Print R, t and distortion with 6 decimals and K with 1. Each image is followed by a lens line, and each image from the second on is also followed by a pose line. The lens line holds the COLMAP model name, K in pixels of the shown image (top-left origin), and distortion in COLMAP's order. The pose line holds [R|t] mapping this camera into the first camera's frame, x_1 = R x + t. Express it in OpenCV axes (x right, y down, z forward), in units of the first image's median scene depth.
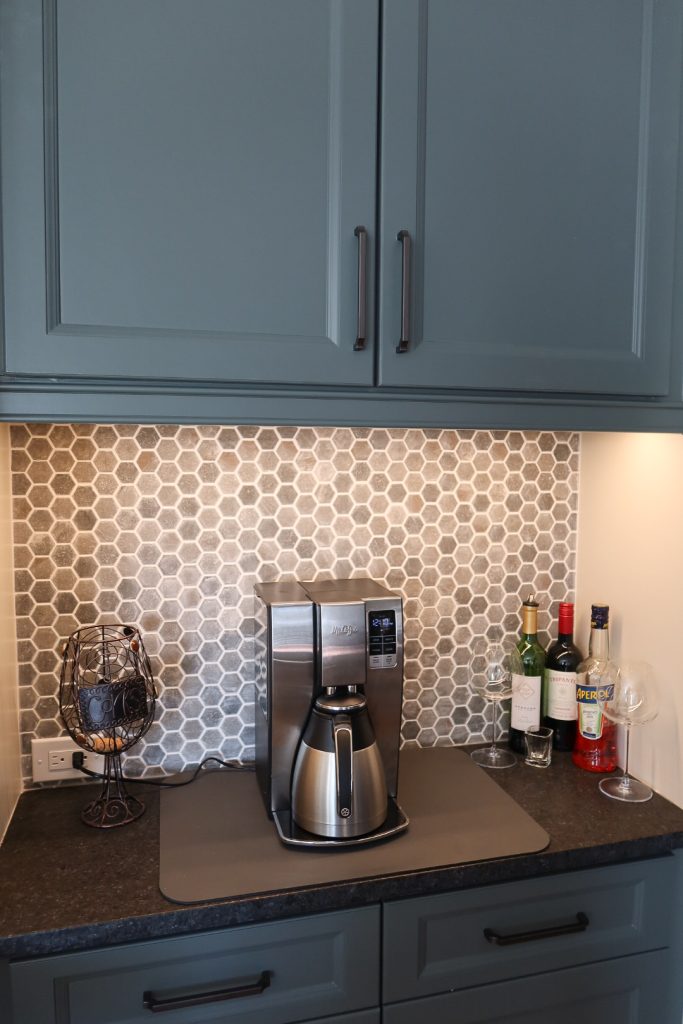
lens RADIAL K [[705.7, 0, 341.5], [0, 705.7, 512.0], [0, 0, 1]] dist [-0.027912, 0.009284]
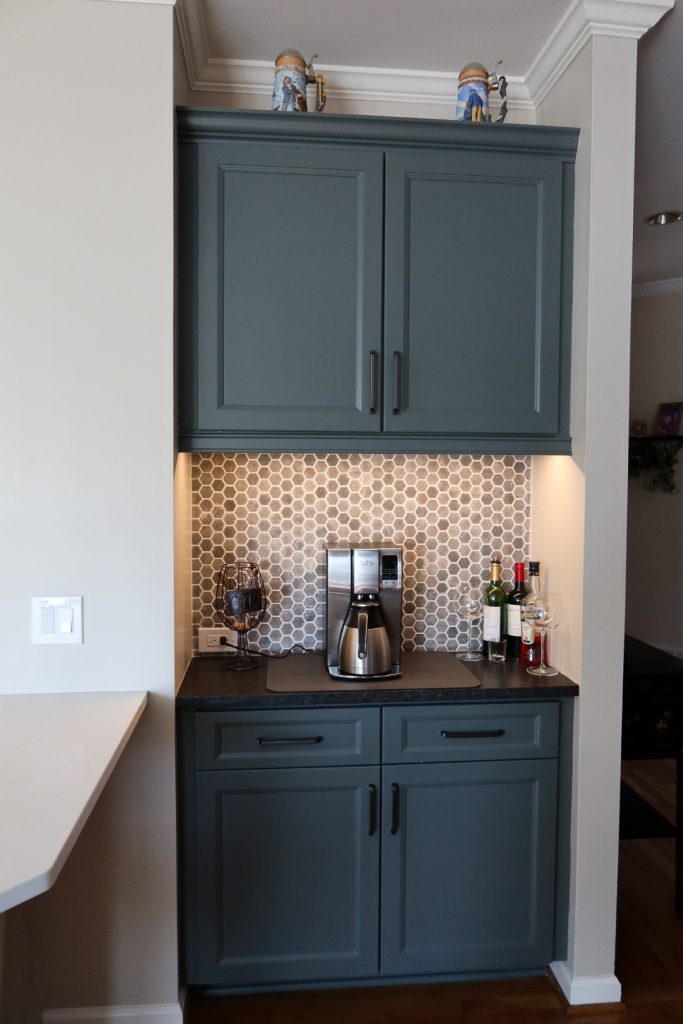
lens RADIAL K [[729.6, 0, 341.5], [0, 729.6, 512.0], [0, 0, 1]] dist [0.005870, 0.001910]
pose [[0.986931, 0.007314, -0.160975, 0.201070], [-0.011848, 0.999559, -0.027228, 0.070274], [0.160705, 0.028780, 0.986583, -0.734659]]
